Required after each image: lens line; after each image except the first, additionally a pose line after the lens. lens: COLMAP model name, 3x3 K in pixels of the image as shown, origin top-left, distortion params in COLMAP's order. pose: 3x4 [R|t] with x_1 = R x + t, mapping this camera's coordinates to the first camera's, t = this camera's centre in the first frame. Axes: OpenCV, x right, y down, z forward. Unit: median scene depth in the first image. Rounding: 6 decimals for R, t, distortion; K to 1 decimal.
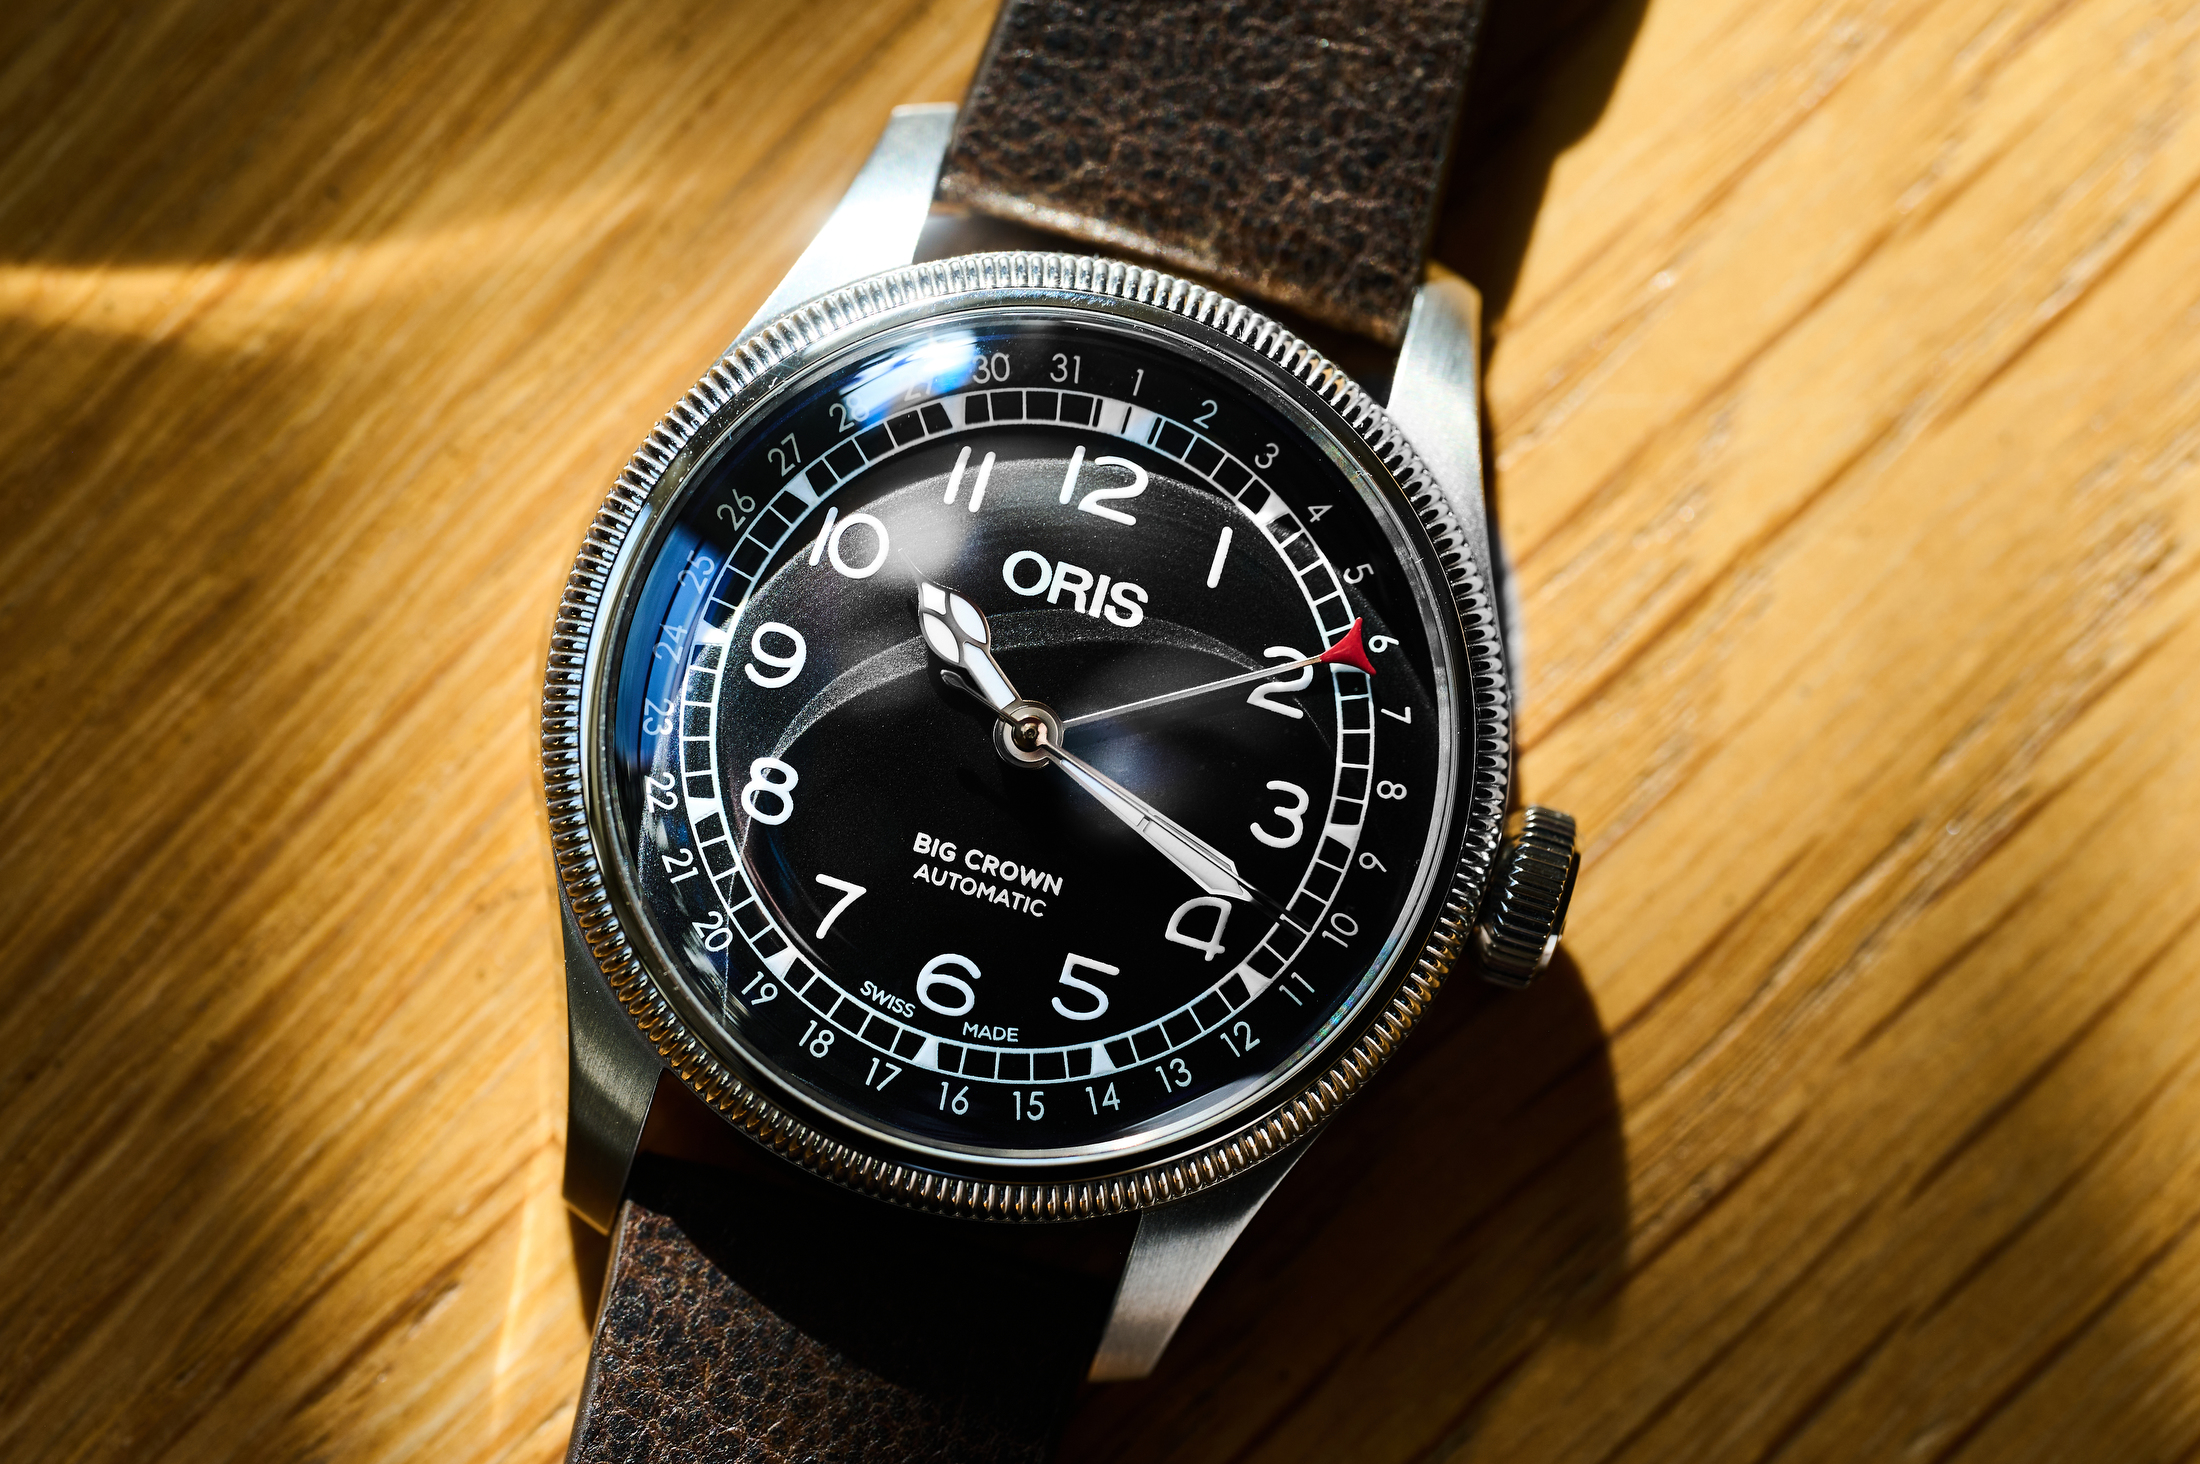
lens RADIAL K [[6703.2, 0, 1096.8], [0, 6703.2, 730.2], [0, 0, 1]] dist [-0.314802, 0.000000]
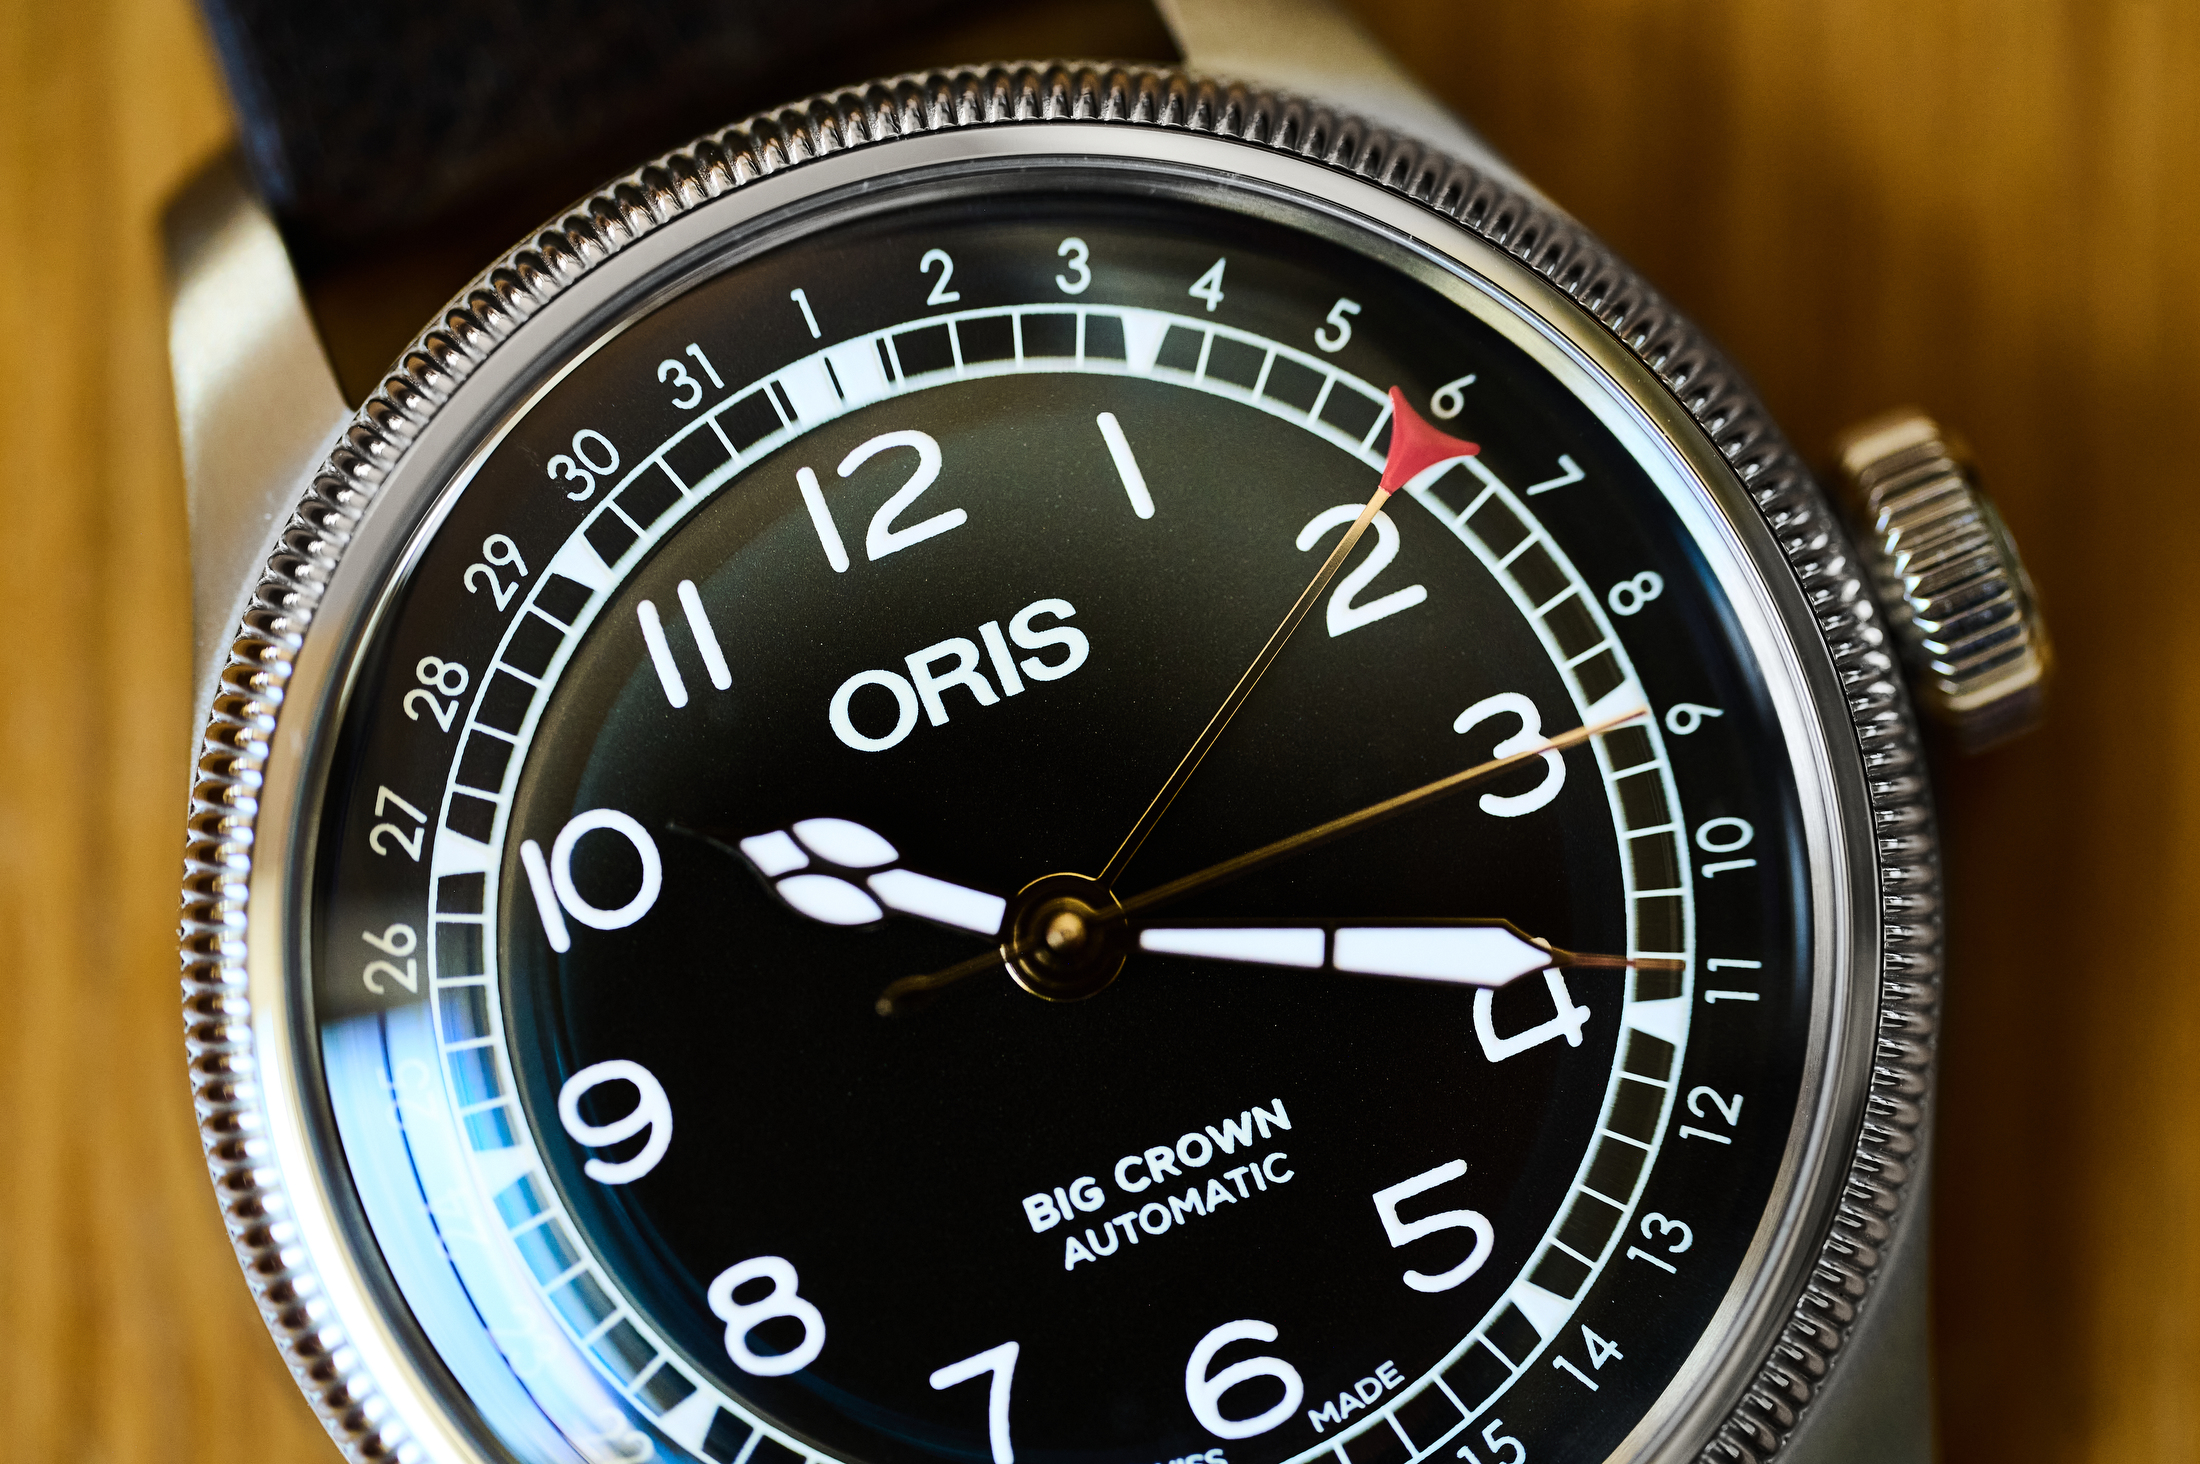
lens RADIAL K [[6703.2, 0, 1101.5], [0, 6703.2, 738.3], [0, 0, 1]] dist [-0.314802, 0.000000]
pose [[0.770711, -0.637173, 0.003905, 0.000393], [0.636921, 0.770554, 0.024056, -0.023033], [-0.018337, -0.016053, 0.999703, 0.452272]]
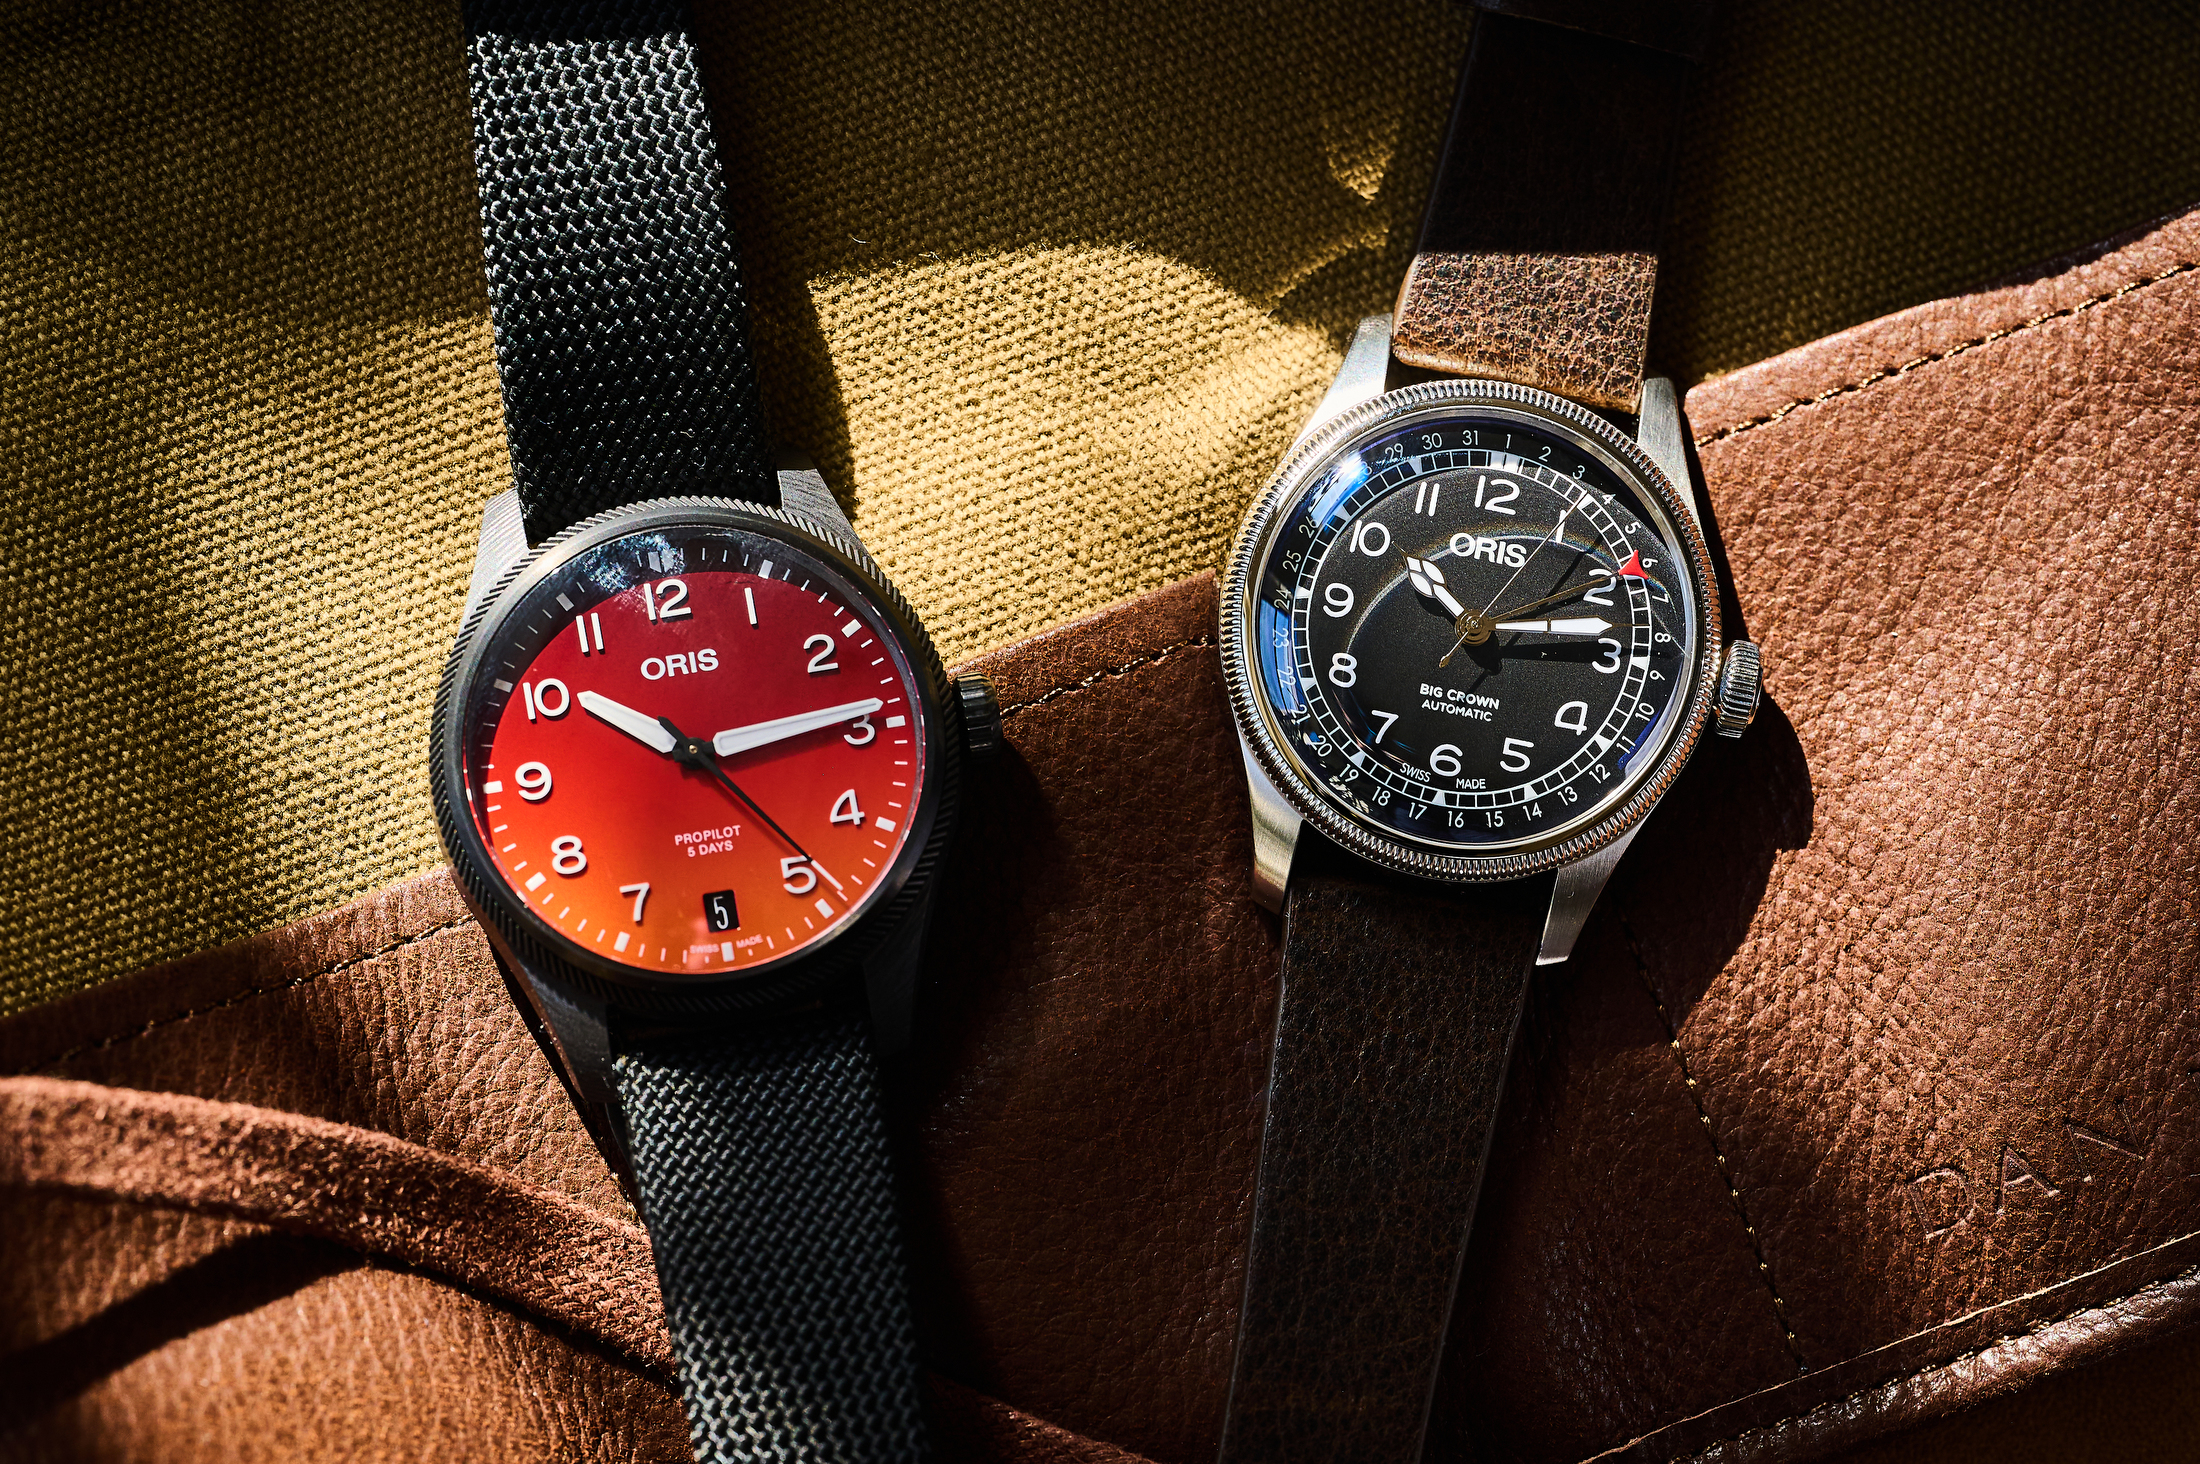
lens RADIAL K [[6703.2, 0, 1101.9], [0, 6703.2, 730.9], [0, 0, 1]] dist [-0.314802, 0.000000]
pose [[0.994192, -0.105180, 0.022783, -0.162292], [0.106849, 0.989988, -0.092234, 0.195080], [-0.012854, 0.094132, 0.995477, -0.901540]]
